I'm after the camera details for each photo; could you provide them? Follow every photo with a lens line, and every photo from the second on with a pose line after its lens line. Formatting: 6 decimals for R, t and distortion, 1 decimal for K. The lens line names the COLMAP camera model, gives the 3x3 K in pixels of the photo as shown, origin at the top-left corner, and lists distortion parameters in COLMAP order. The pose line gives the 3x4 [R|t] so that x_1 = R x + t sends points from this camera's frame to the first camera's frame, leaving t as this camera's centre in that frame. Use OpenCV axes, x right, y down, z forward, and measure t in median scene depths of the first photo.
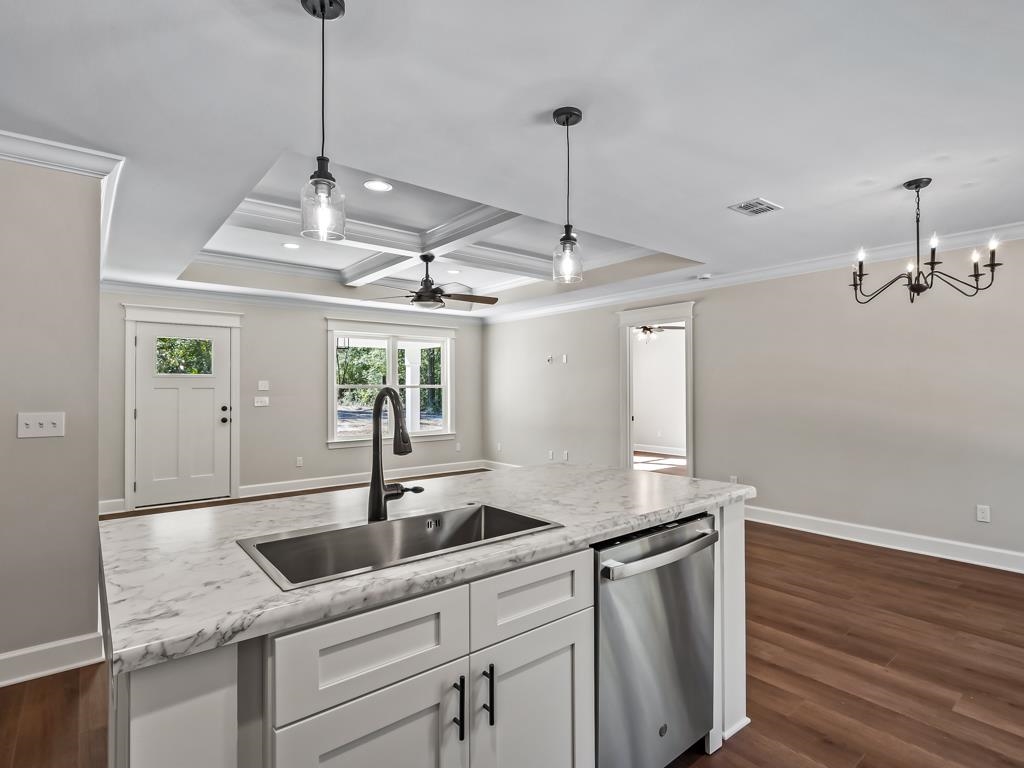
lens RADIAL K [[543.6, 0, 510.5], [0, 543.6, 381.1], [0, 0, 1]] dist [0.003723, -0.000935]
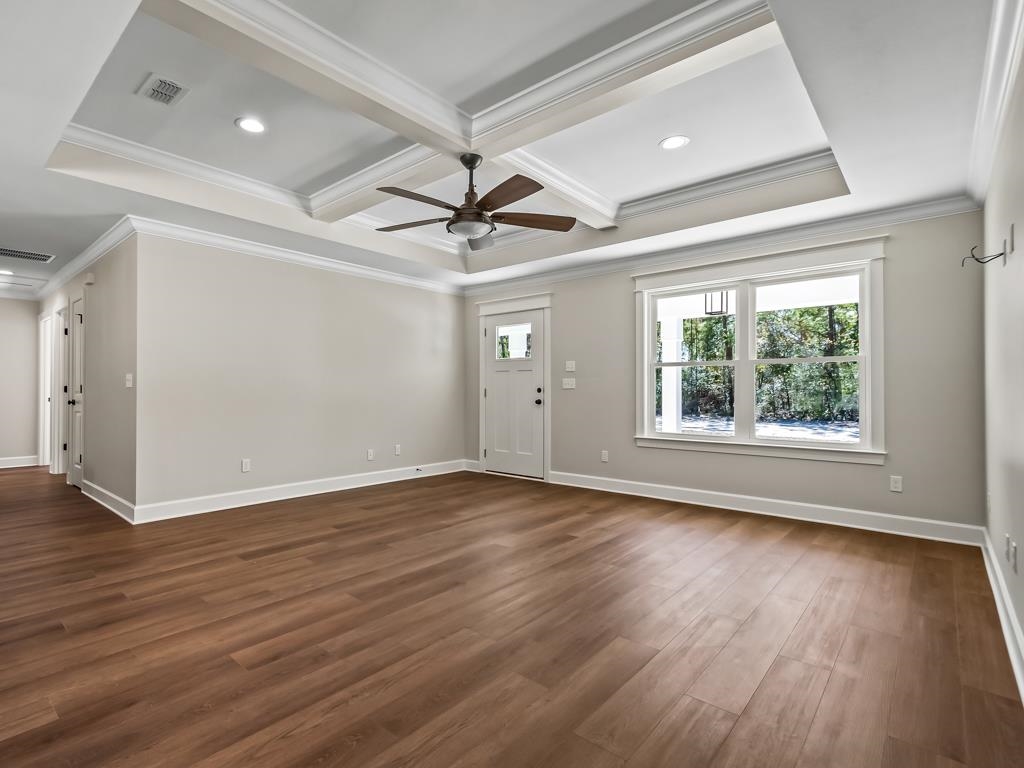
lens RADIAL K [[505.0, 0, 470.9], [0, 505.0, 387.6], [0, 0, 1]] dist [0.004240, 0.001819]
pose [[0.141412, -0.002419, -0.989948, 0.379825], [0.008720, 0.999961, -0.001198, 0.045509], [0.989912, -0.008463, 0.141428, 0.740794]]
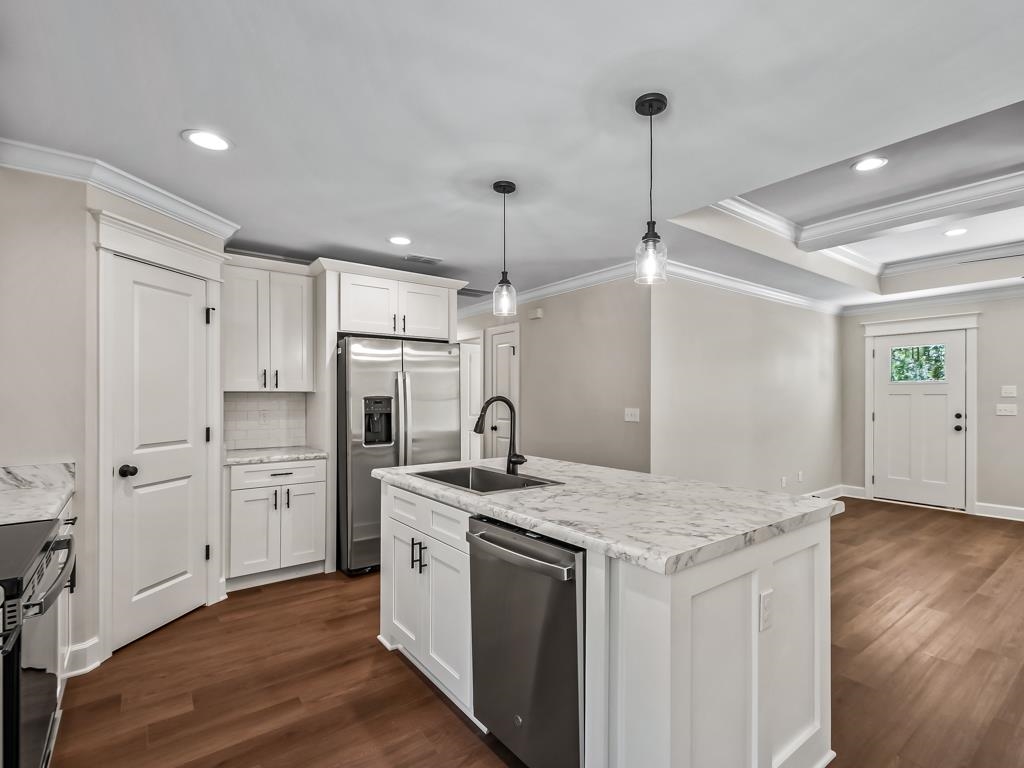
lens RADIAL K [[505.0, 0, 559.4], [0, 505.0, 399.5], [0, 0, 1]] dist [0.004240, 0.001819]
pose [[0.009532, 0.012007, -0.999882, 0.347925], [0.013970, 0.999829, 0.012140, 0.001586], [0.999857, -0.014084, 0.009363, 0.296976]]
